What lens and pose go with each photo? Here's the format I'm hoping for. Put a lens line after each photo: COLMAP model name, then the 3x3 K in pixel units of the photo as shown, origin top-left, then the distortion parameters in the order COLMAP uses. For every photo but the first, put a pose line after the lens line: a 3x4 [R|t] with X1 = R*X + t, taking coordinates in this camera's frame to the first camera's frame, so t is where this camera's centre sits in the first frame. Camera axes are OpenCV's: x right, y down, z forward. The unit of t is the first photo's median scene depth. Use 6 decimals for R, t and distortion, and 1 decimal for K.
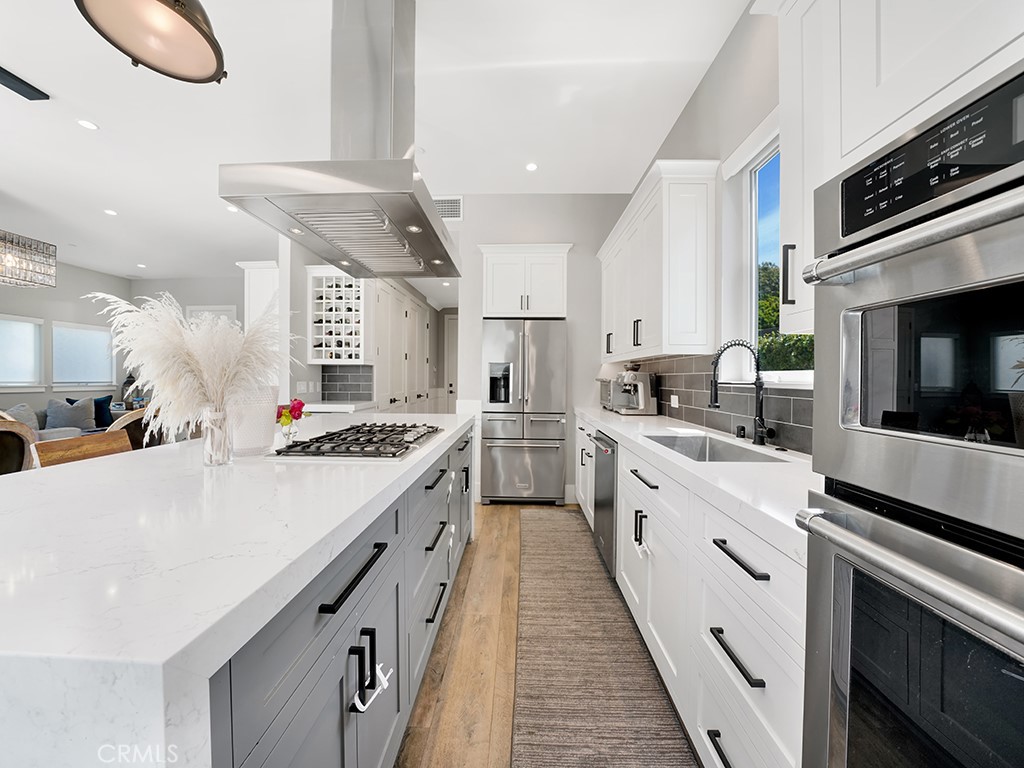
lens RADIAL K [[357.8, 0, 509.6], [0, 357.8, 381.3], [0, 0, 1]] dist [0.000082, 0.000048]
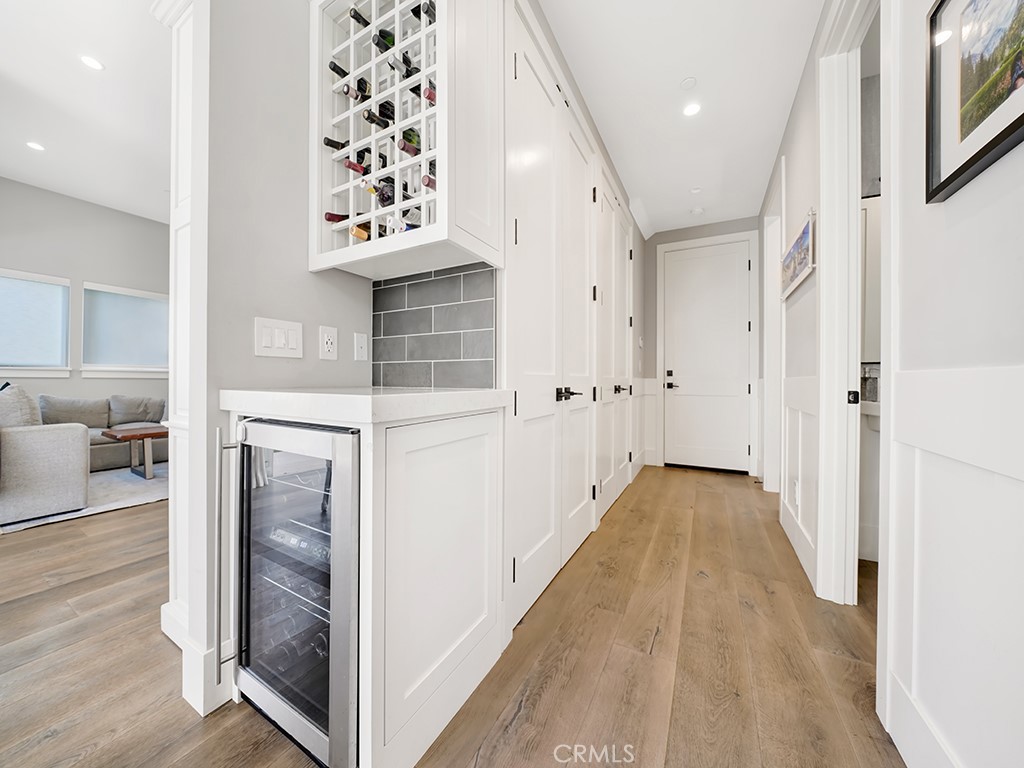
lens RADIAL K [[357.8, 0, 513.2], [0, 357.8, 384.7], [0, 0, 1]] dist [0.000082, 0.000048]
pose [[0.890209, -0.016258, -0.455262, -0.229409], [0.012153, 0.999855, -0.011941, 0.057433], [0.455390, 0.005098, 0.890278, 0.731292]]
